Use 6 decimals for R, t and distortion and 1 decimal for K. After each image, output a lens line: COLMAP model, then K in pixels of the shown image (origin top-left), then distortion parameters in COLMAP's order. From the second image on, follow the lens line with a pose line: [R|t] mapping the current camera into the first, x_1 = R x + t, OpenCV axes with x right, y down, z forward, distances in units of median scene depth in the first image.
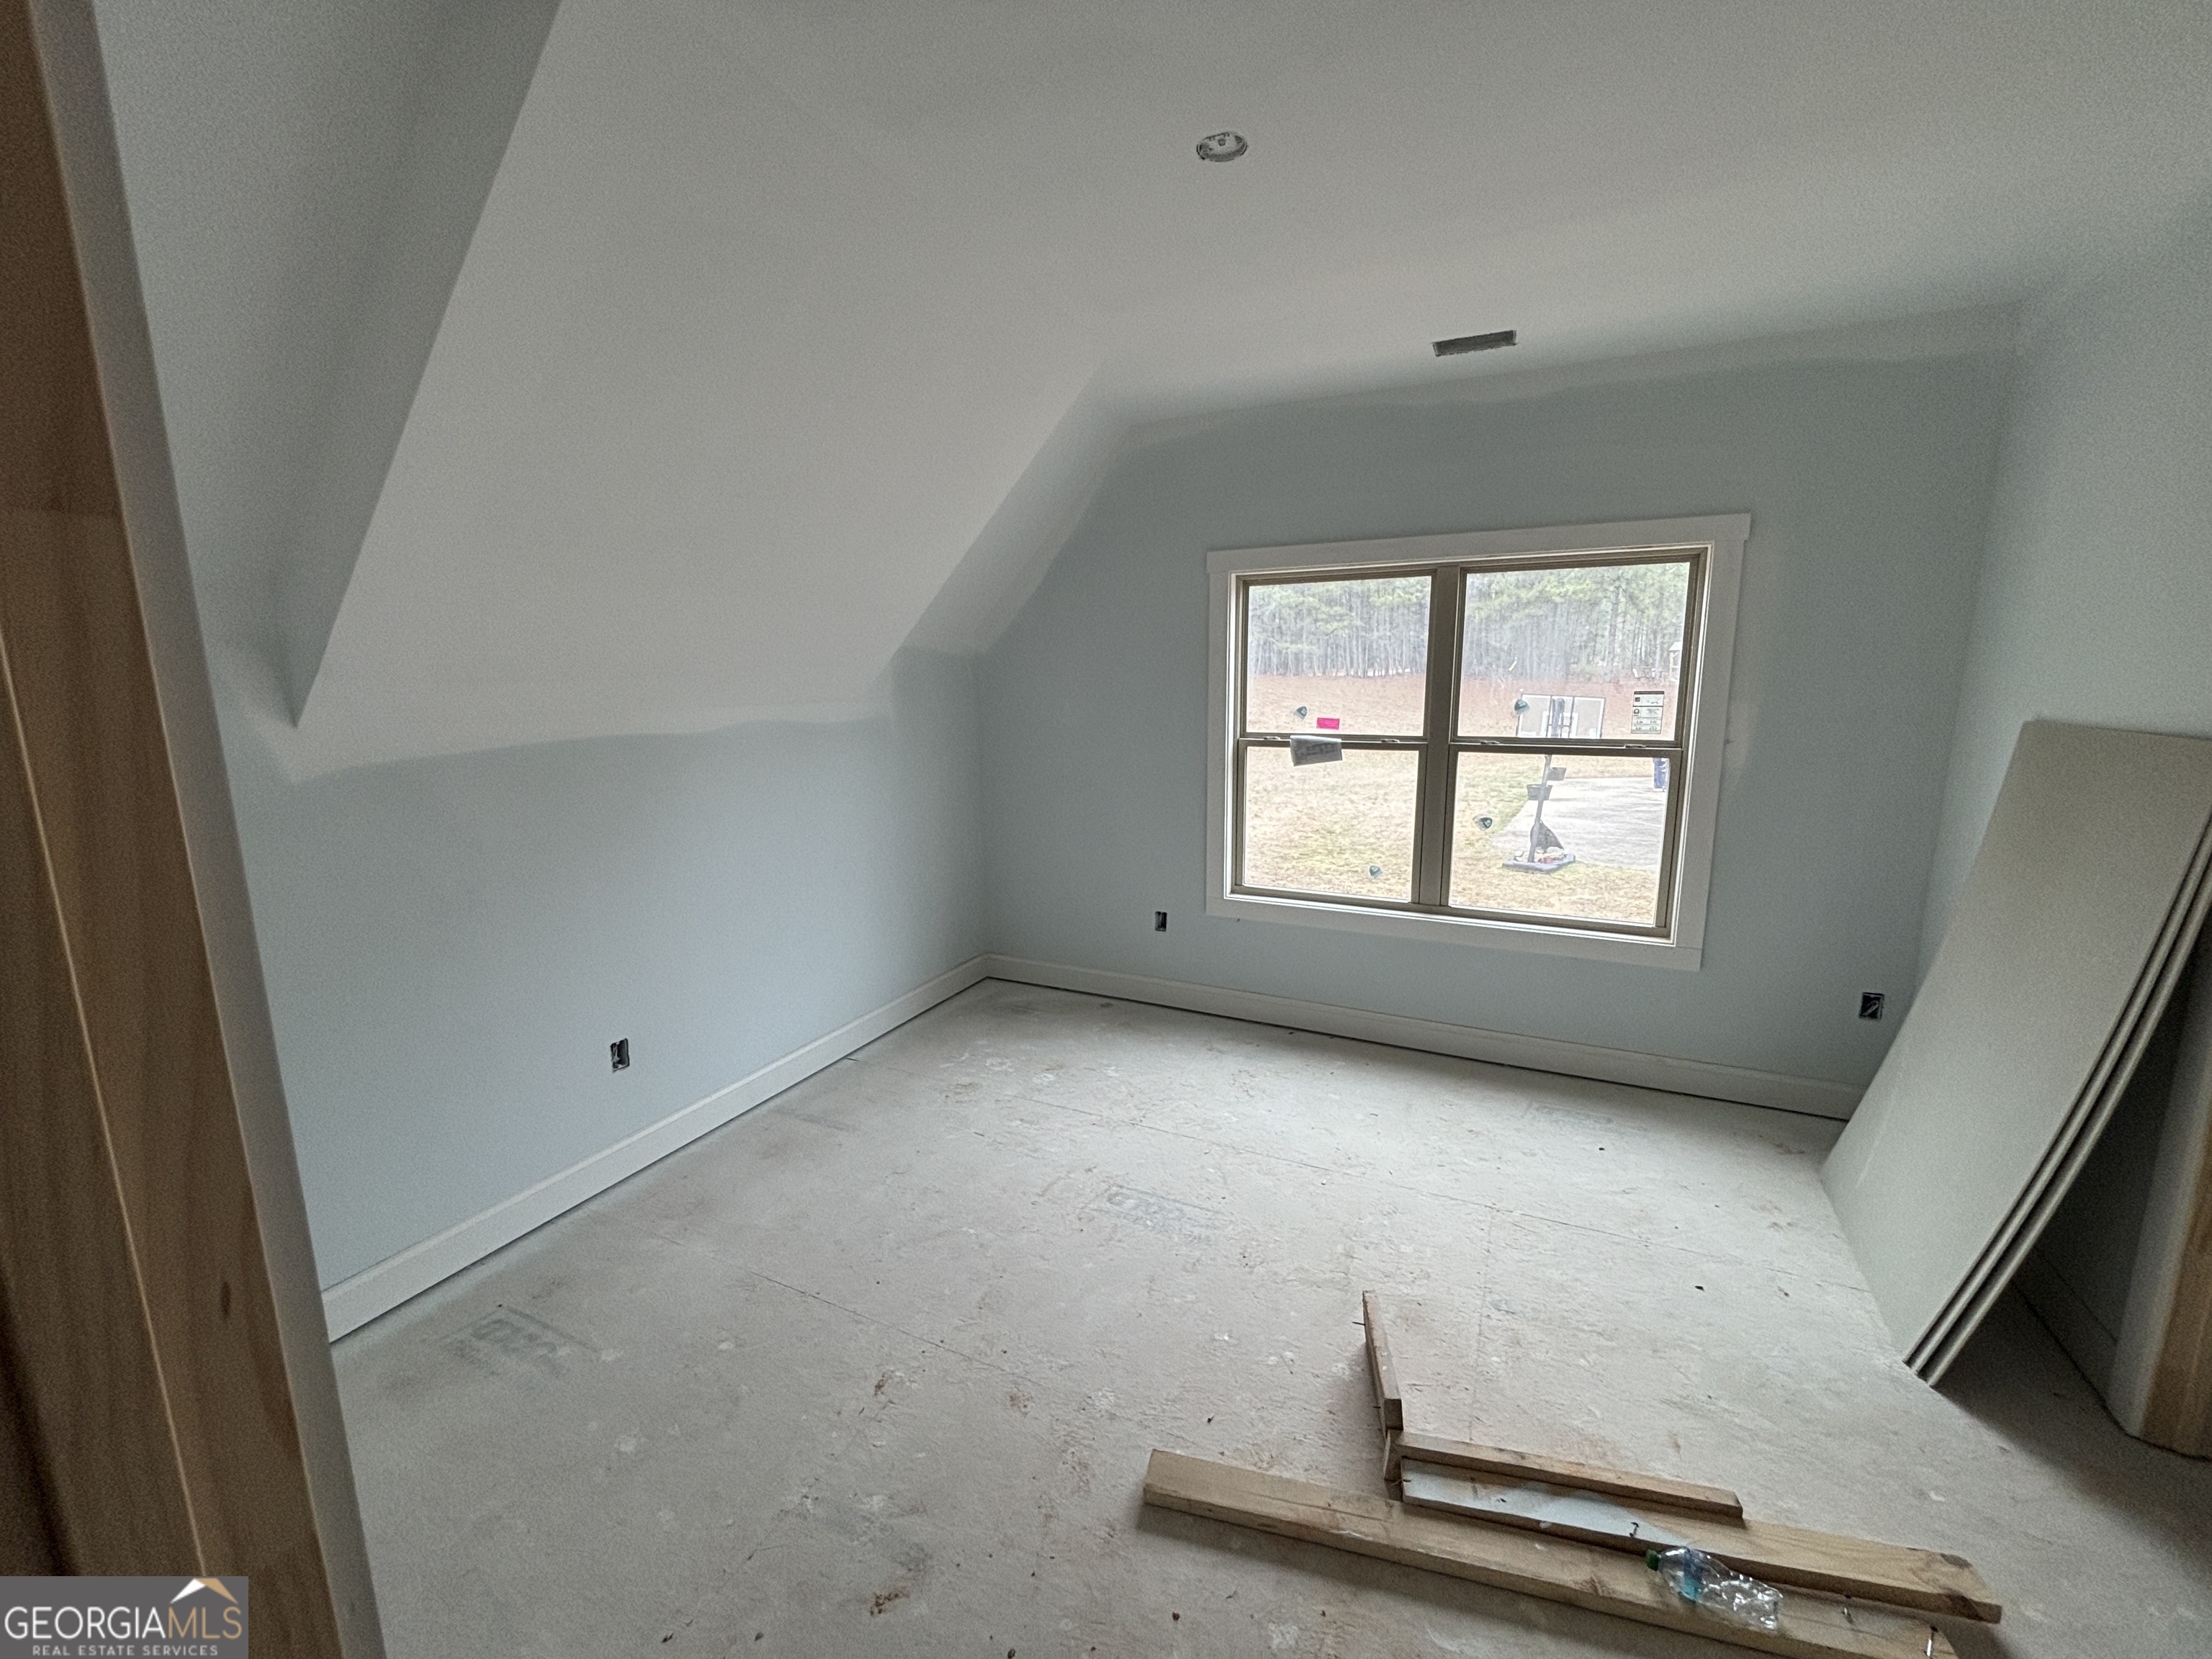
lens RADIAL K [[891.7, 0, 1106.9], [0, 891.7, 826.7], [0, 0, 1]] dist [0.000648, -0.000165]
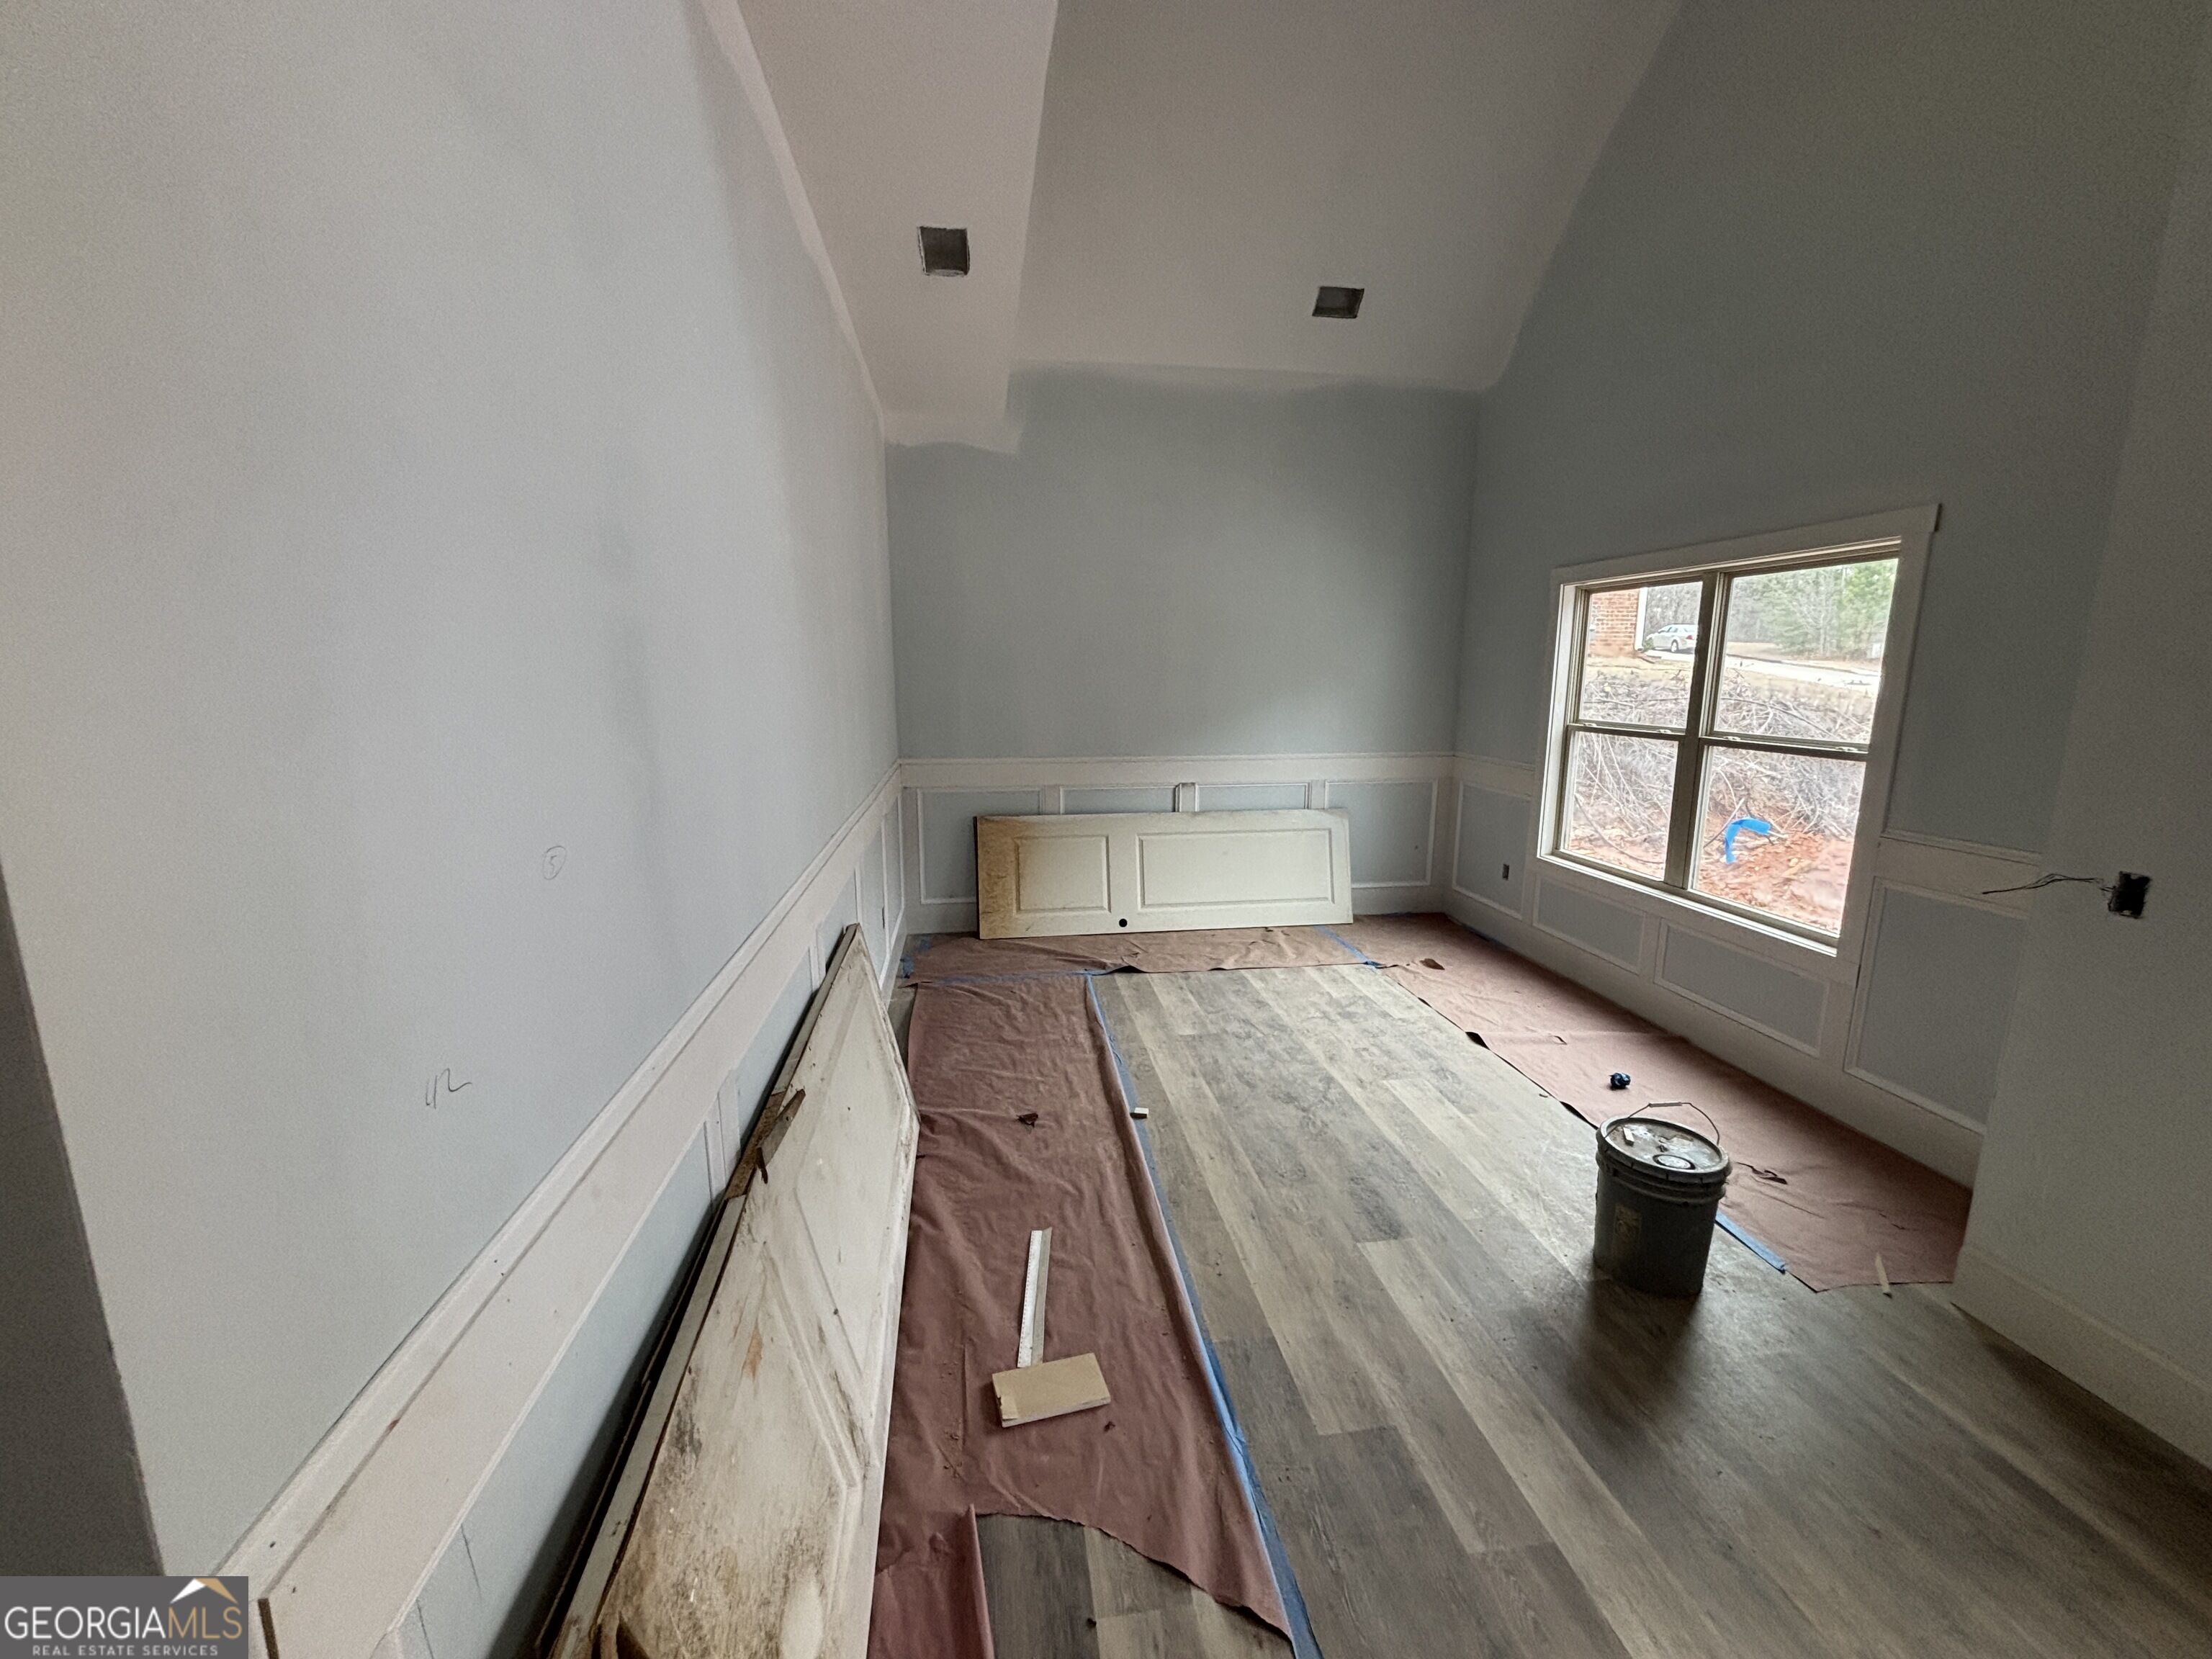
lens RADIAL K [[891.7, 0, 1106.9], [0, 891.7, 826.7], [0, 0, 1]] dist [0.000648, -0.000165]
pose [[0.550333, 0.151814, -0.821027, 0.859986], [-0.123332, 0.987325, 0.099895, -0.007228], [0.825786, 0.046284, 0.562081, -0.173750]]
